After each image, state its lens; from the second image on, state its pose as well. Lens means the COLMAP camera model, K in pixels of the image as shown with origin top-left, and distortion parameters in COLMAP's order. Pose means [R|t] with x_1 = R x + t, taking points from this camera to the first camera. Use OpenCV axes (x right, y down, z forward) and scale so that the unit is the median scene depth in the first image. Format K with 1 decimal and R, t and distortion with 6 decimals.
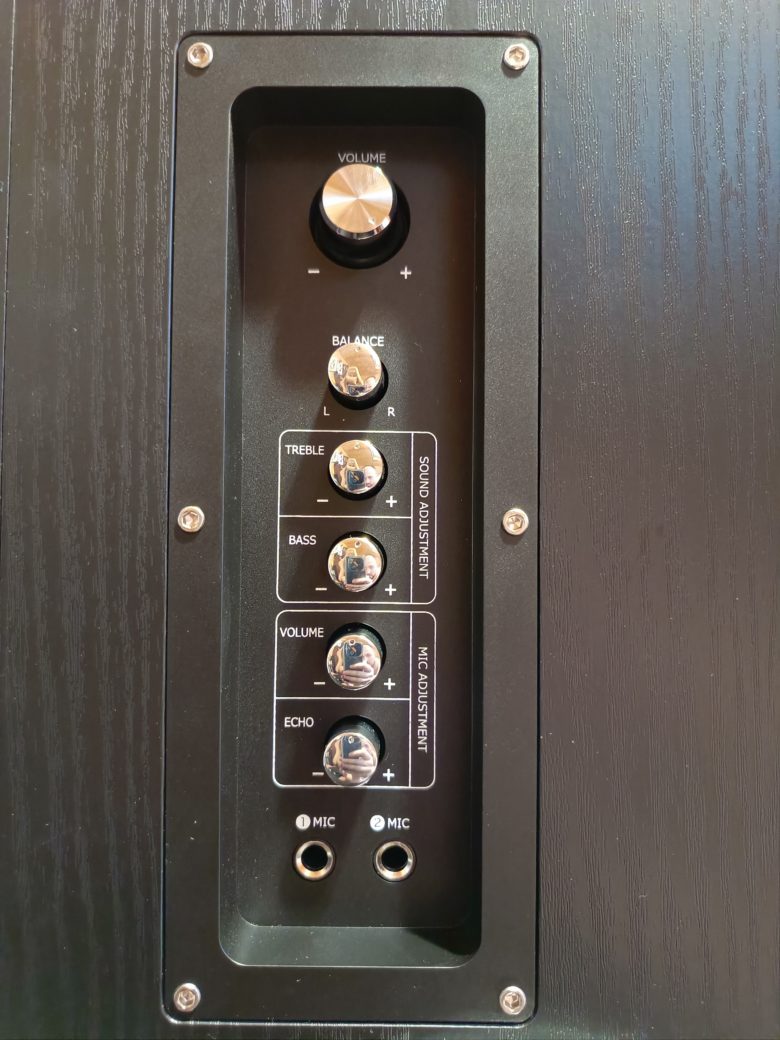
lens RADIAL K [[720.8, 0, 390.0], [0, 720.8, 520.0], [0, 0, 1]] dist [0.103234, -0.183881]
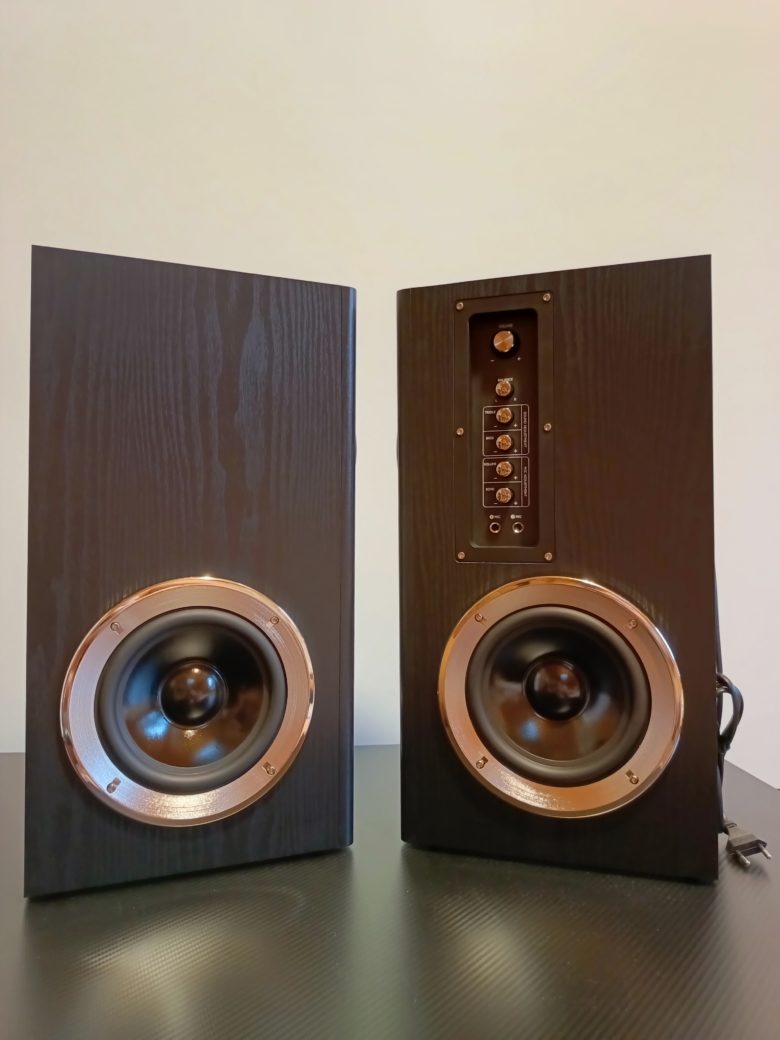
lens RADIAL K [[720.8, 0, 390.0], [0, 720.8, 520.0], [0, 0, 1]] dist [0.103234, -0.183881]
pose [[0.944653, -0.017550, -0.327602, 0.574988], [0.018403, 0.999831, -0.000497, 0.427562], [0.327555, -0.005559, 0.944816, -2.531759]]
